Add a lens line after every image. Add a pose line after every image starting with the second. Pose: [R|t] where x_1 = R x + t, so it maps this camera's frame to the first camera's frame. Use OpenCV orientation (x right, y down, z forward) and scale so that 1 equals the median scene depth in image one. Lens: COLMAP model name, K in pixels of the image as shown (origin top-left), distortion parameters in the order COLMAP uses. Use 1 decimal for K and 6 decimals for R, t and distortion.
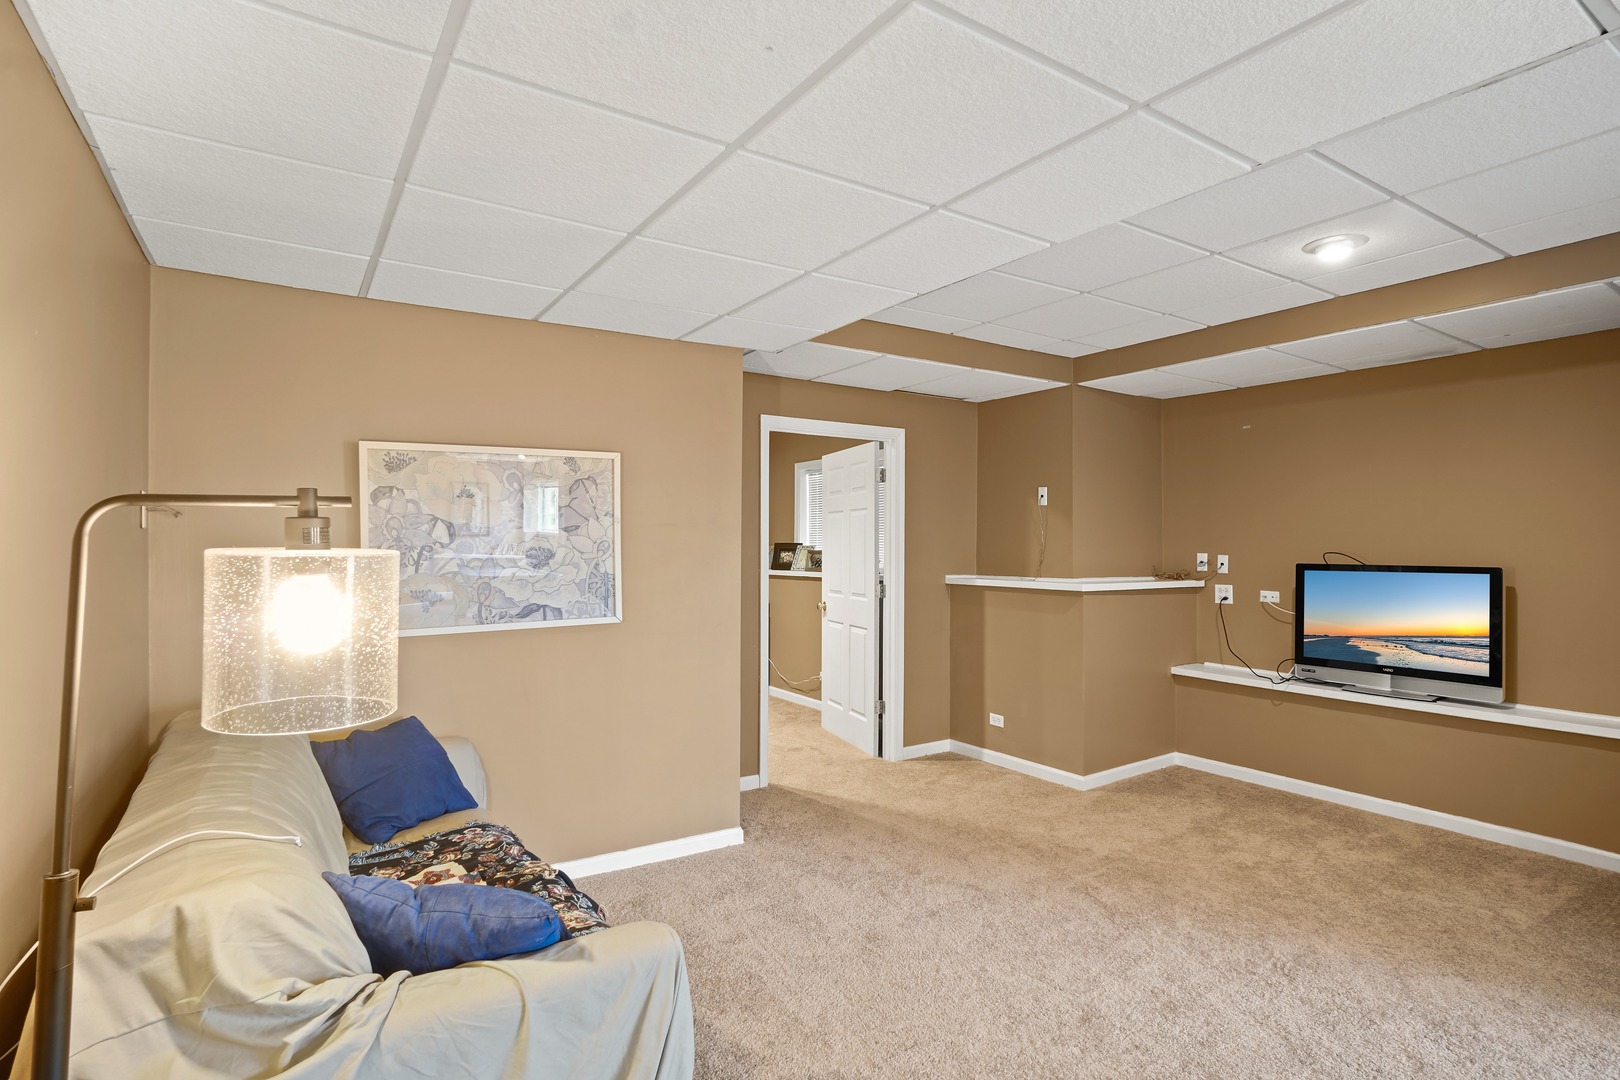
lens RADIAL K [[810.5, 0, 806.1], [0, 810.5, 543.3], [0, 0, 1]] dist [-0.001853, -0.000037]
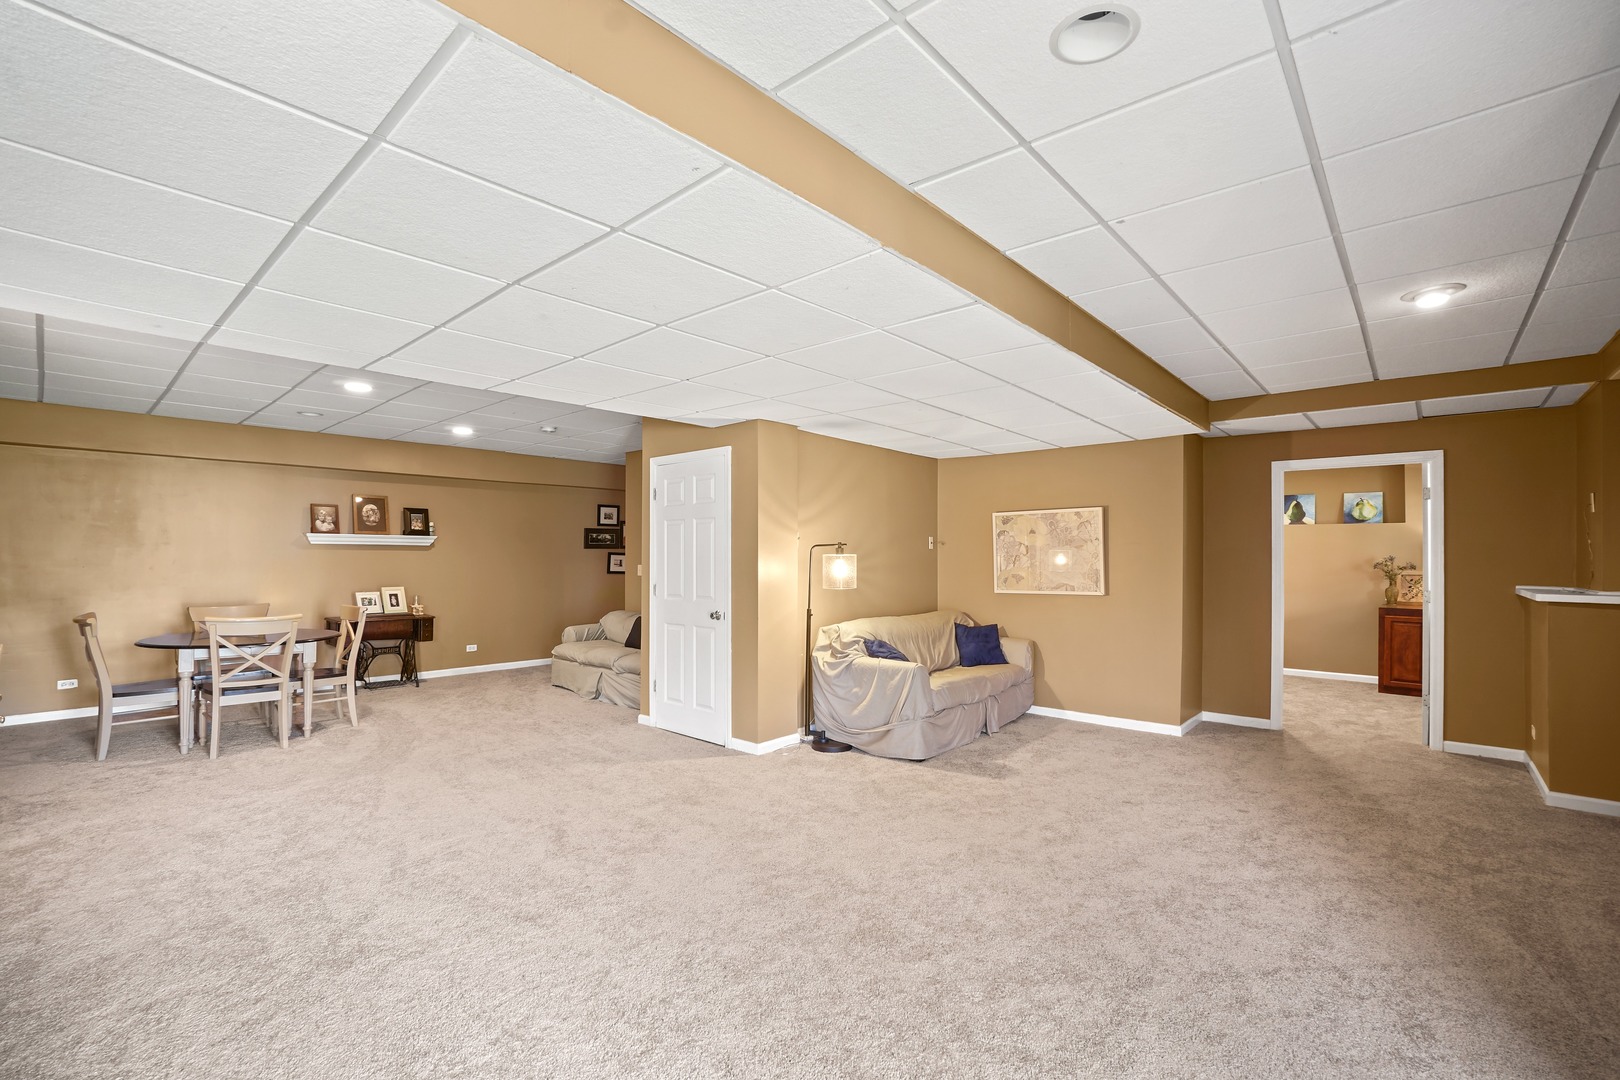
lens RADIAL K [[712.9, 0, 816.9], [0, 712.9, 545.1], [0, 0, 1]] dist [-0.004759, -0.000277]
pose [[0.287366, -0.014025, -0.957718, 1.213787], [-0.001910, 0.999882, -0.015216, 0.006155], [0.957819, 0.006202, 0.287306, -0.133560]]
